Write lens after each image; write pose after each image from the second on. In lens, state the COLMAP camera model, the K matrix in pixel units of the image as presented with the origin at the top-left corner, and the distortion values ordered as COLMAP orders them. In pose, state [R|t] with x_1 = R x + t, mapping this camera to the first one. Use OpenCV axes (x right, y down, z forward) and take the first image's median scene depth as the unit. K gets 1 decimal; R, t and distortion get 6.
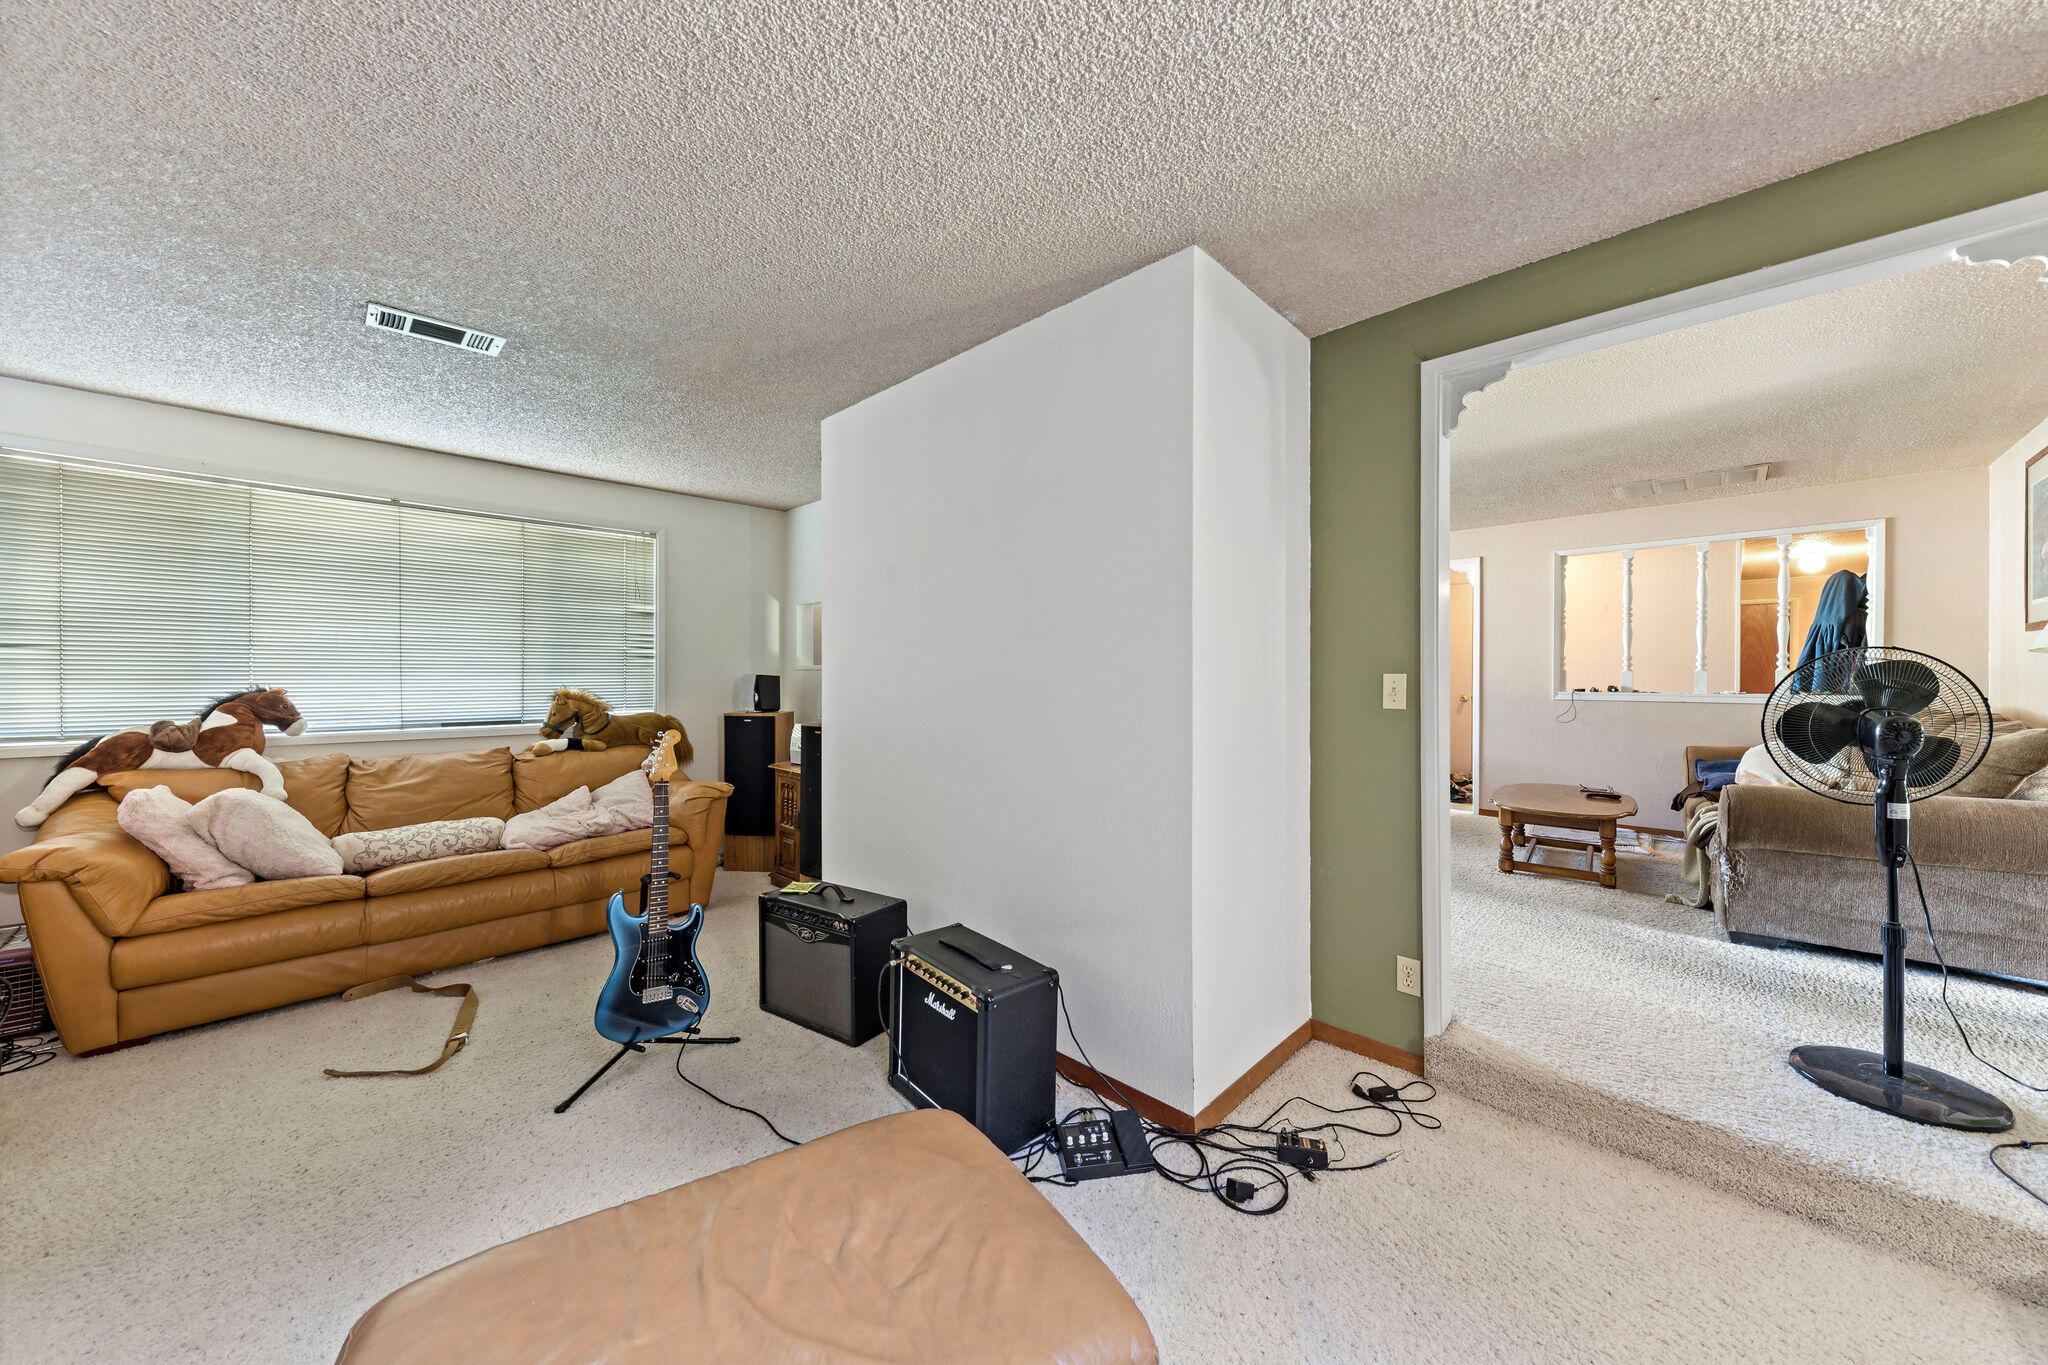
lens RADIAL K [[724.1, 0, 1016.5], [0, 724.1, 680.6], [0, 0, 1]] dist [0.002569, -0.002134]
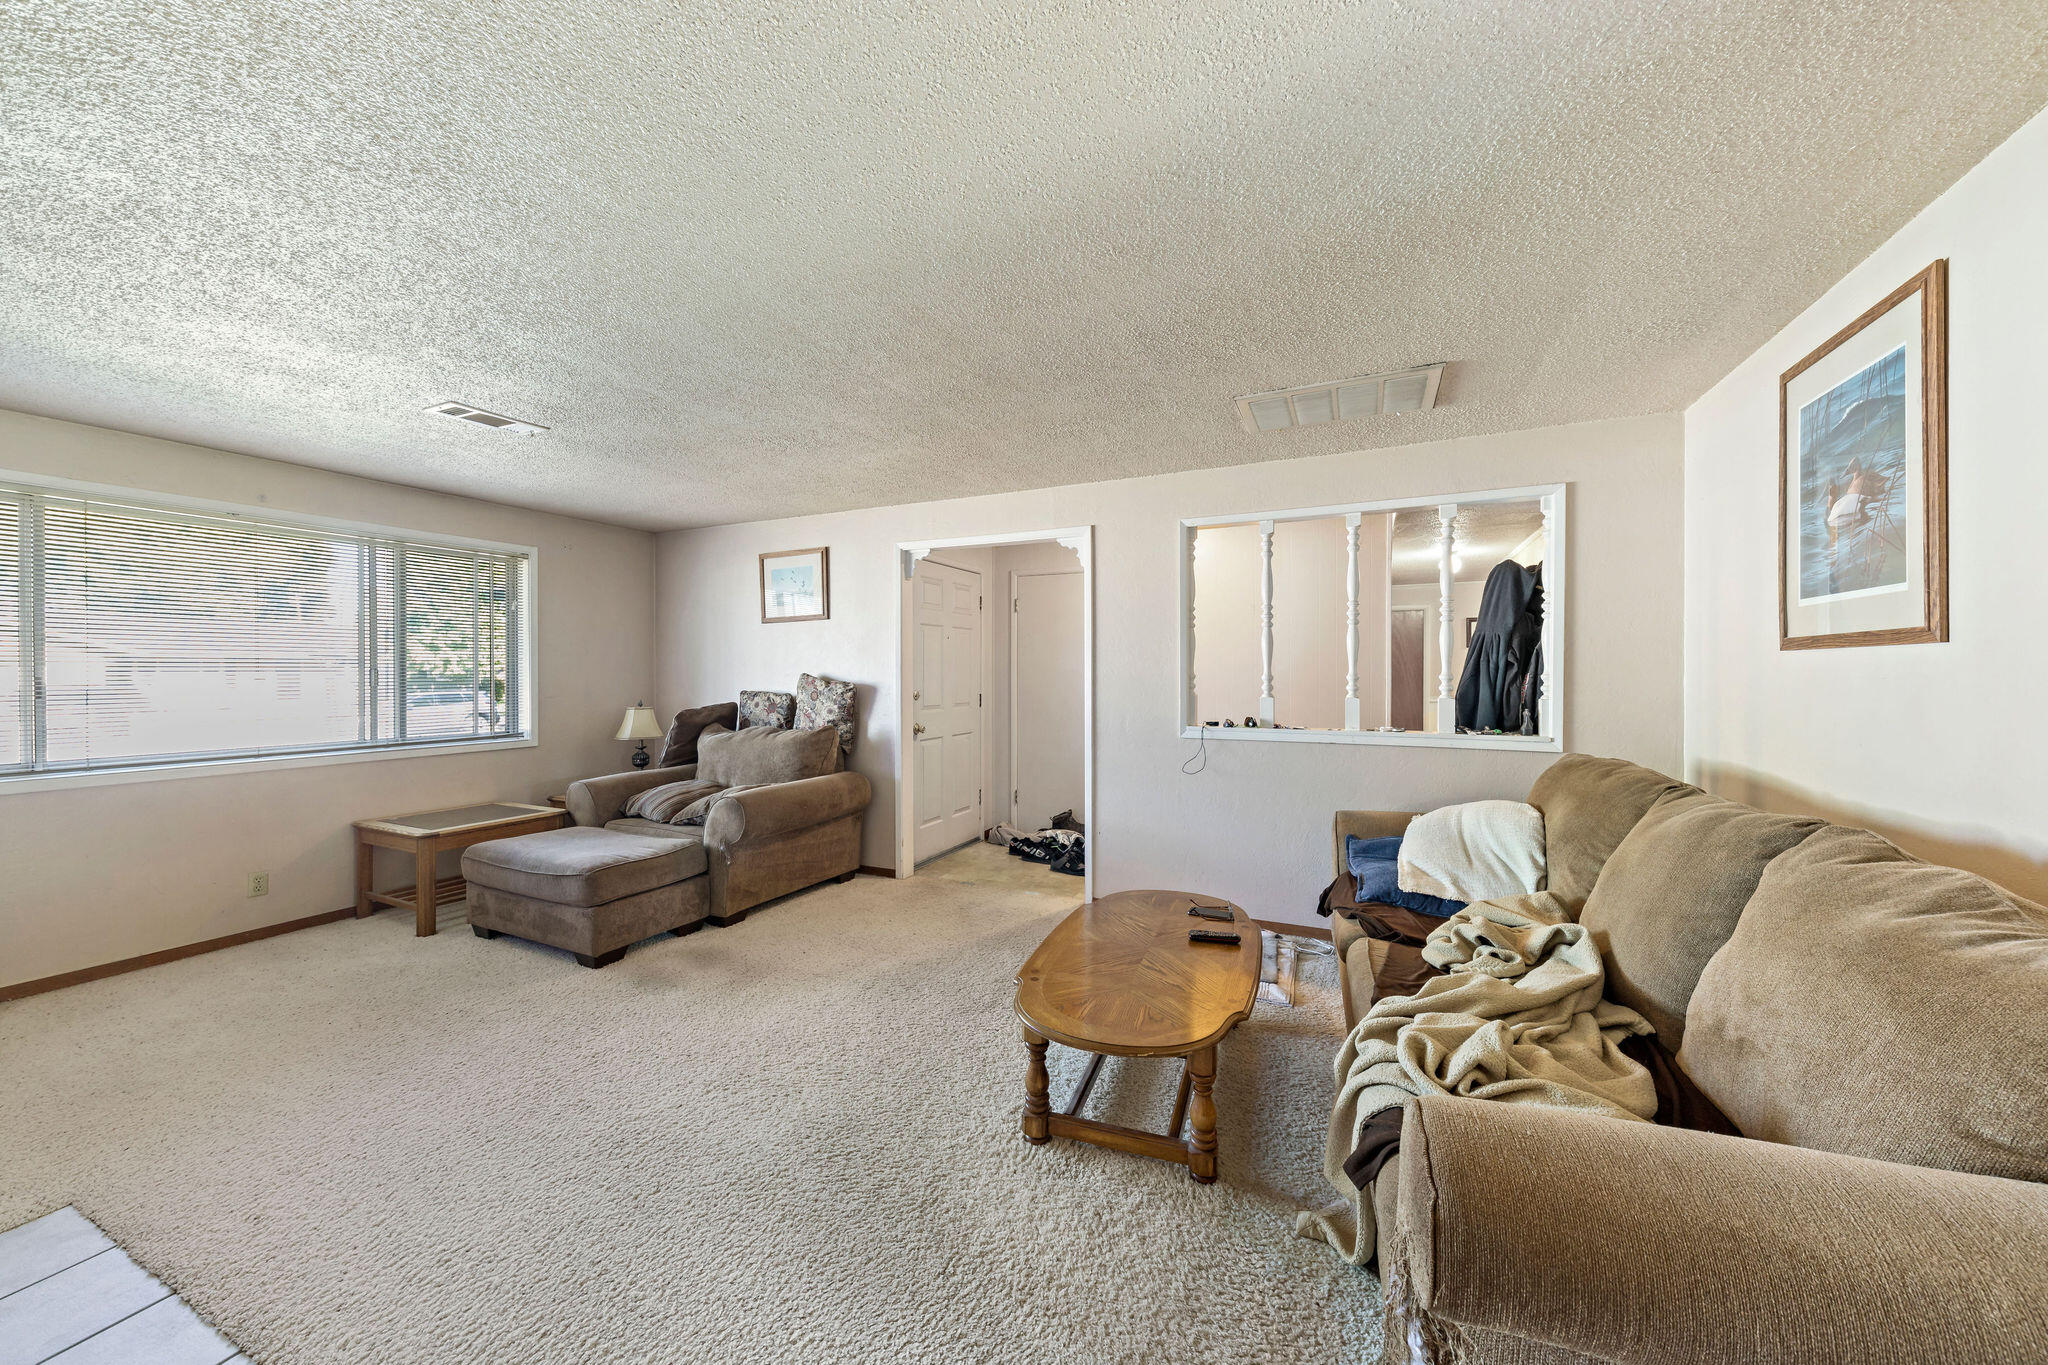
lens RADIAL K [[724.1, 0, 1028.7], [0, 724.1, 677.3], [0, 0, 1]] dist [0.002569, -0.002134]
pose [[0.942304, -0.002819, 0.334746, 0.439776], [0.003039, 0.999995, -0.000134, -0.035884], [-0.334744, 0.001143, 0.942309, 0.471228]]
